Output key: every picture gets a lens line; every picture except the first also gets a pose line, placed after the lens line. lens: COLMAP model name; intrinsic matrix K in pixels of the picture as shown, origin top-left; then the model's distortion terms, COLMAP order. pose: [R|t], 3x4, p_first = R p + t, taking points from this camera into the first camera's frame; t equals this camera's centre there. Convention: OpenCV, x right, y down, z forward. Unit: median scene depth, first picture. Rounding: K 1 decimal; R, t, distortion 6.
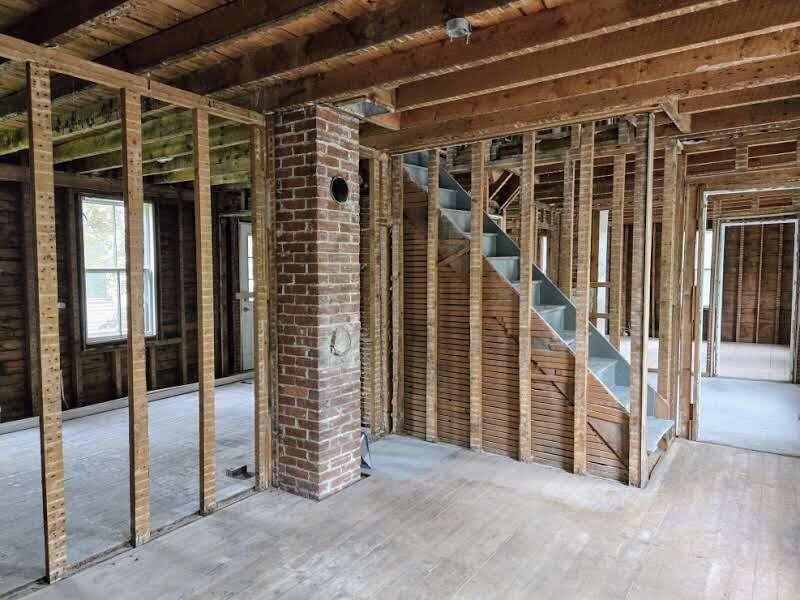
lens RADIAL K [[545.6, 0, 403.0], [0, 545.6, 303.7], [0, 0, 1]] dist [0.029710, -0.011336]
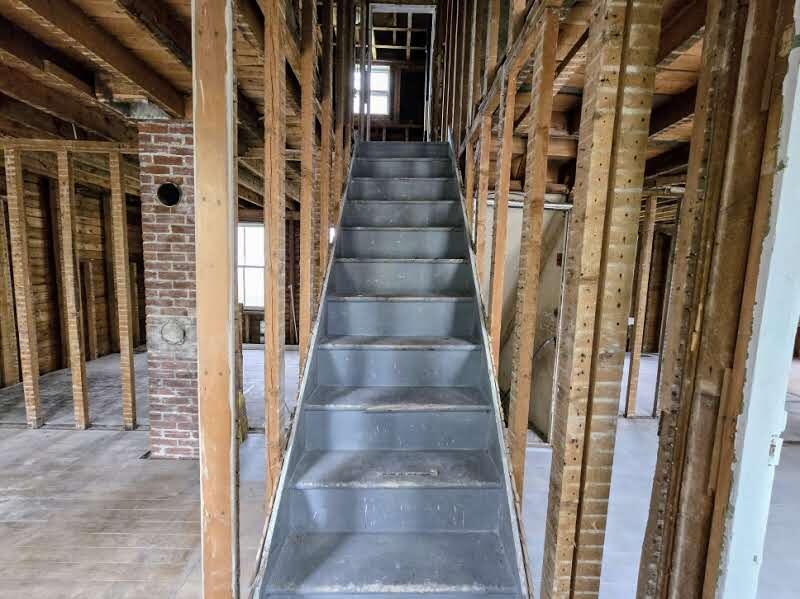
lens RADIAL K [[322.9, 0, 399.4], [0, 322.9, 297.6], [0, 0, 1]] dist [-0.012117, -0.000130]
pose [[0.588916, 0.098038, -0.802226, 0.694718], [-0.080625, 0.994790, 0.062384, -0.080787], [0.804163, 0.027940, 0.593752, 1.003087]]
